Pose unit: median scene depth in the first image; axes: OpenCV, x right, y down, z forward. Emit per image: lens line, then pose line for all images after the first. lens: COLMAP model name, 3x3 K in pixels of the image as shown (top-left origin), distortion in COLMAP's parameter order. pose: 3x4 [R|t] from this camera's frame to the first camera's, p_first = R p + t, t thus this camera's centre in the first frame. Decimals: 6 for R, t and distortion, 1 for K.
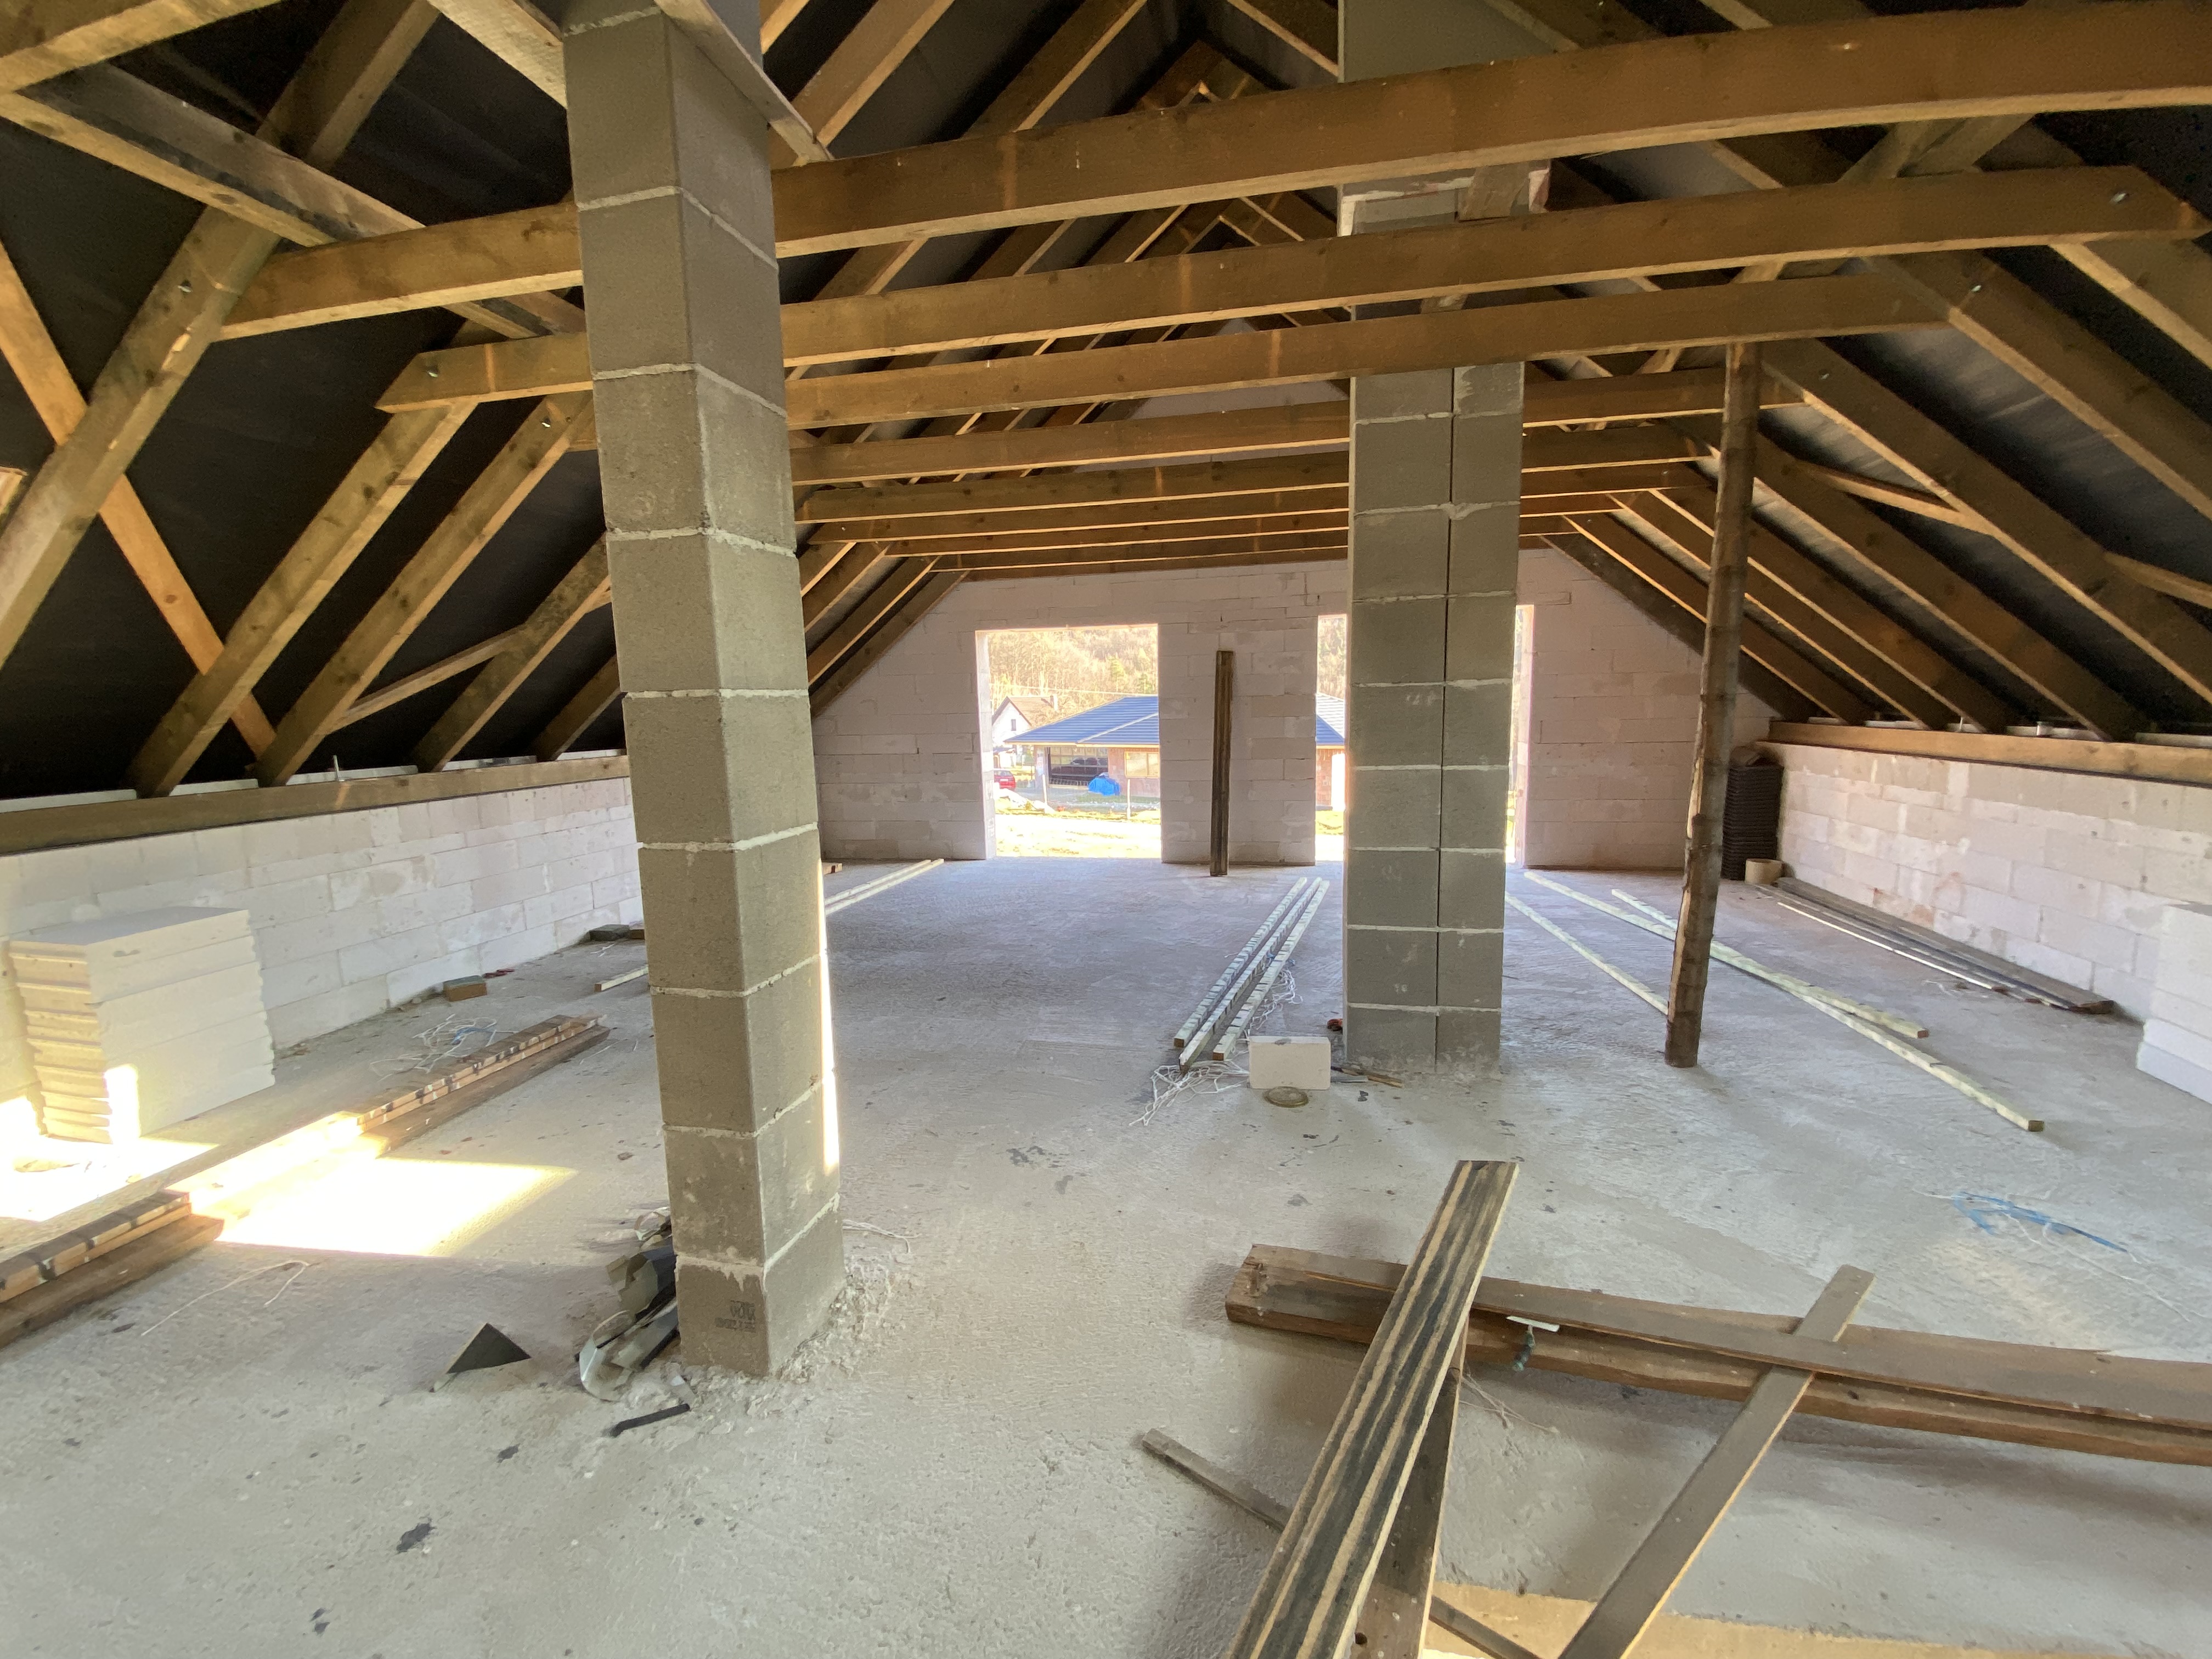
lens RADIAL K [[907.5, 0, 1094.3], [0, 907.5, 826.2], [0, 0, 1]] dist [0.002406, -0.000413]
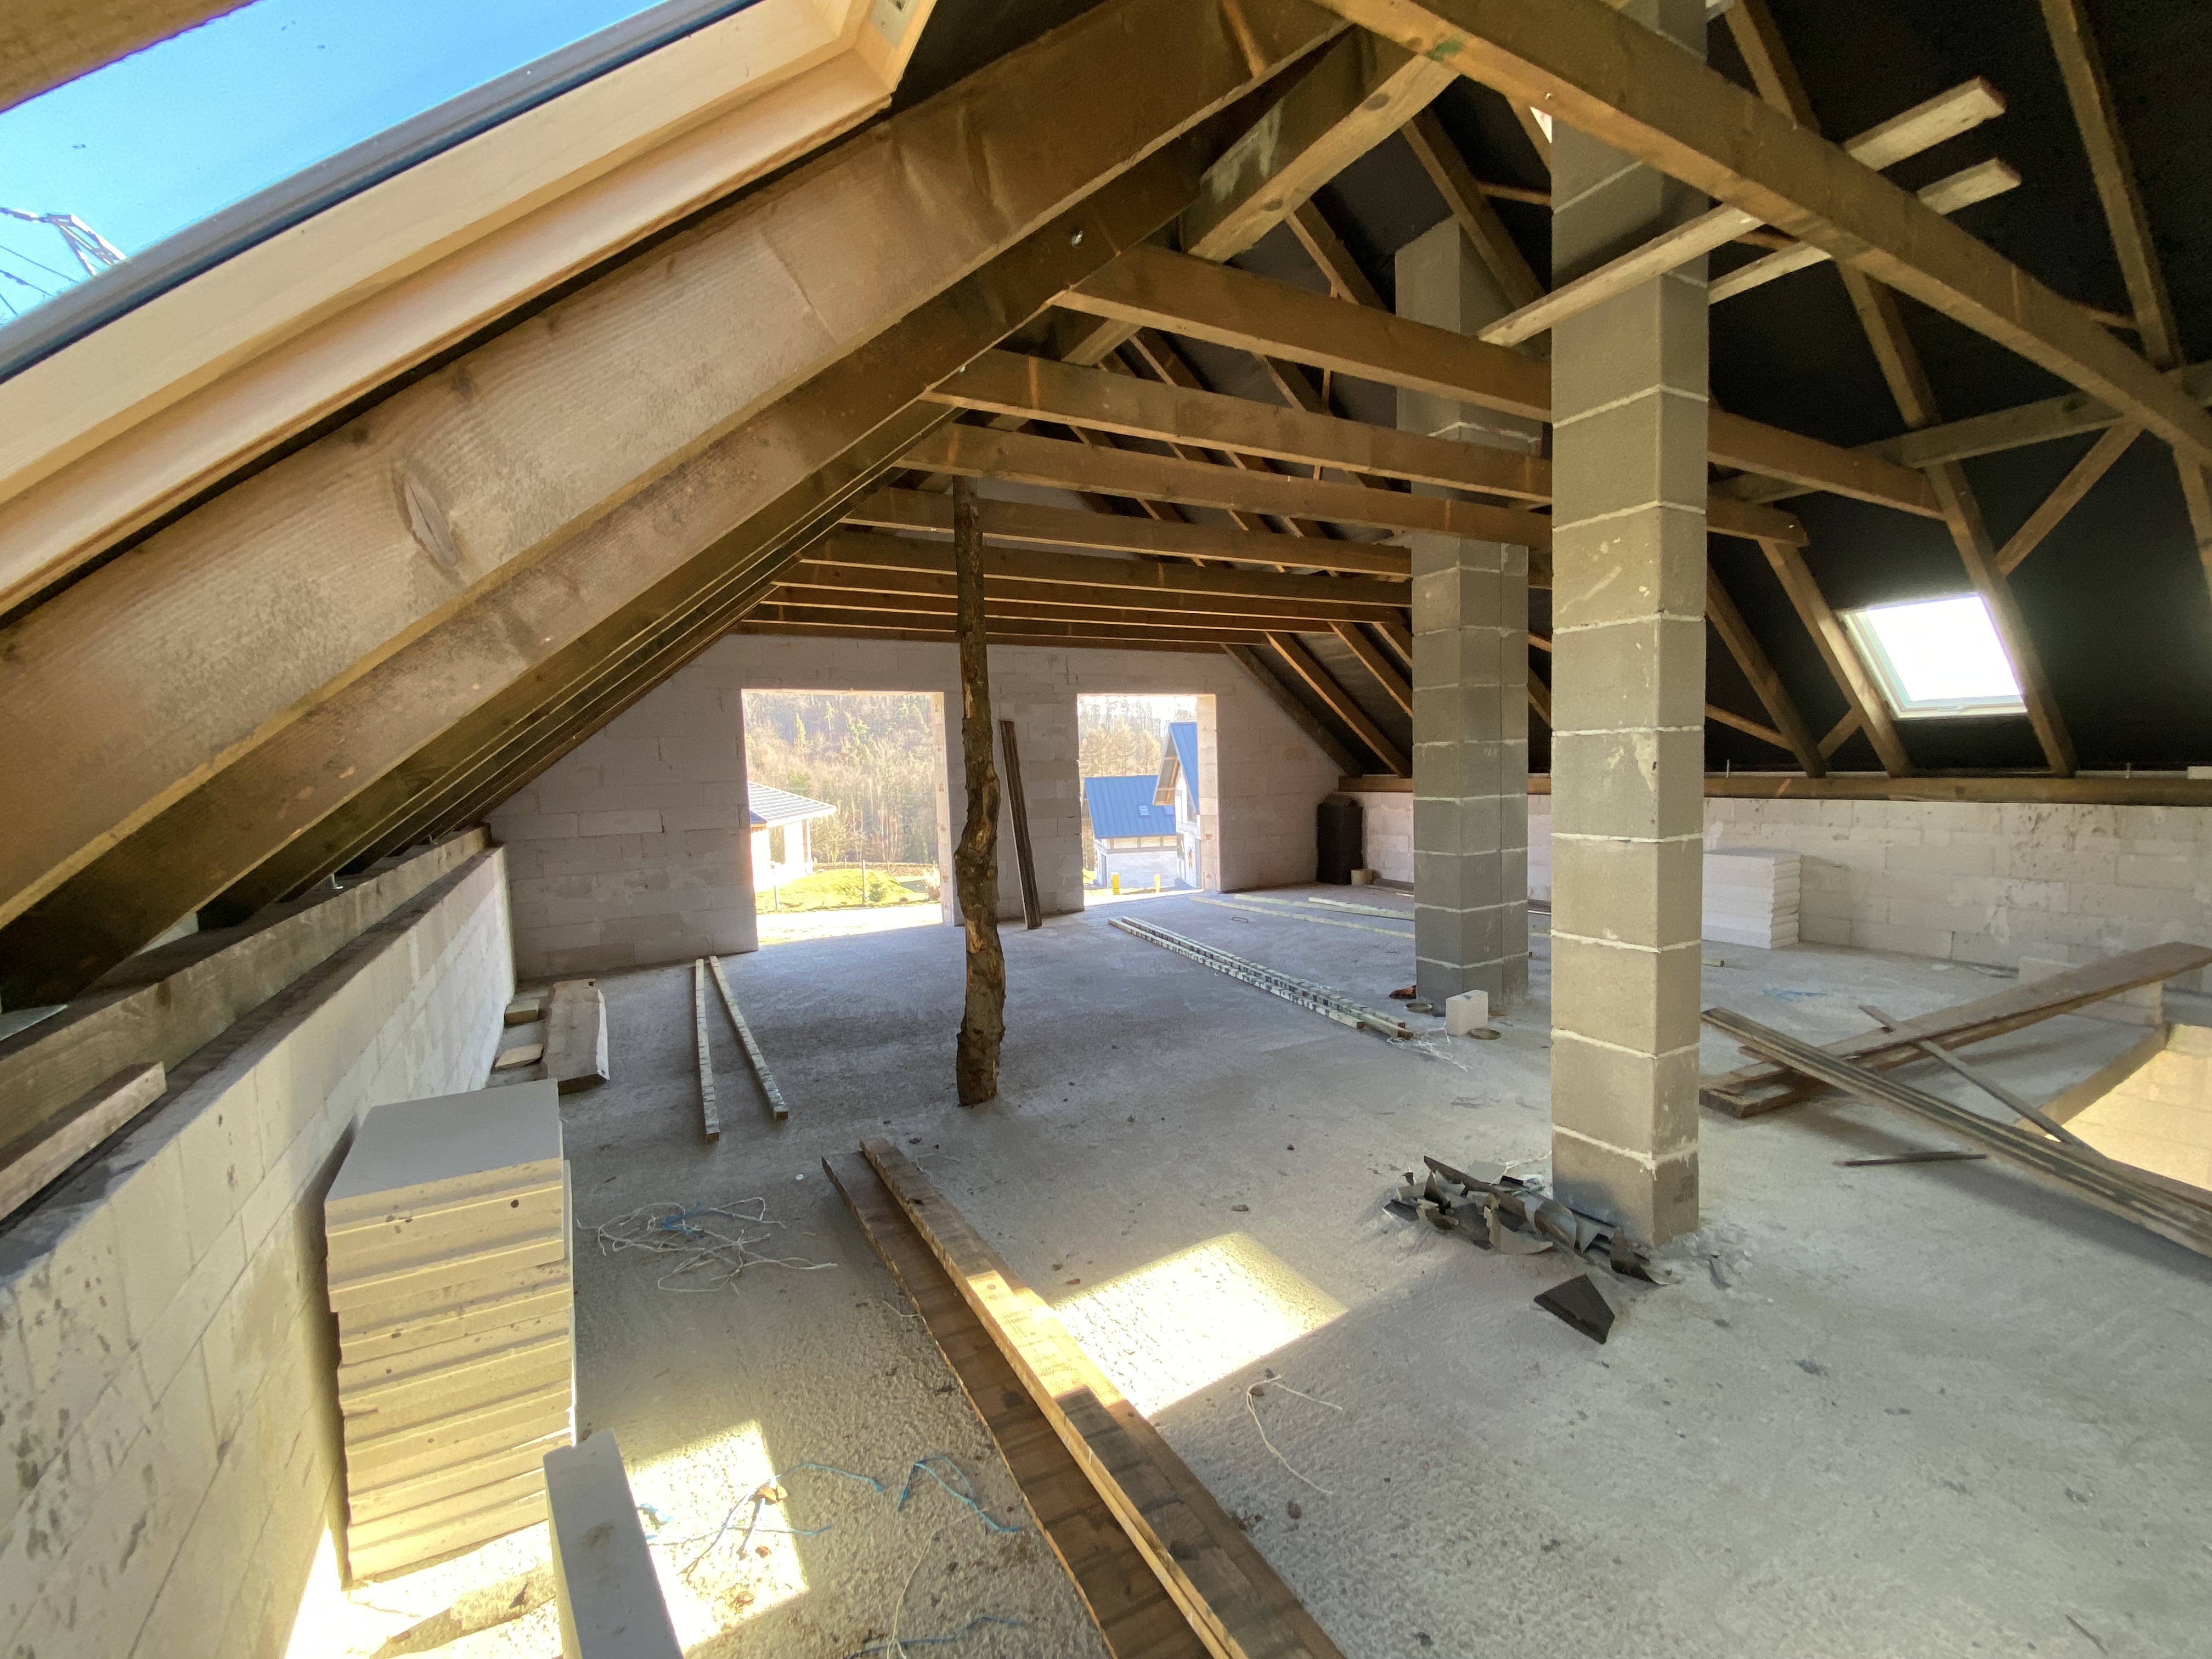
lens RADIAL K [[907.5, 0, 1102.7], [0, 907.5, 828.8], [0, 0, 1]] dist [0.002406, -0.000413]
pose [[0.756056, -0.049698, 0.652618, -0.752175], [0.104064, 0.993557, -0.044897, -0.008022], [-0.646181, 0.101859, 0.756356, 0.193262]]
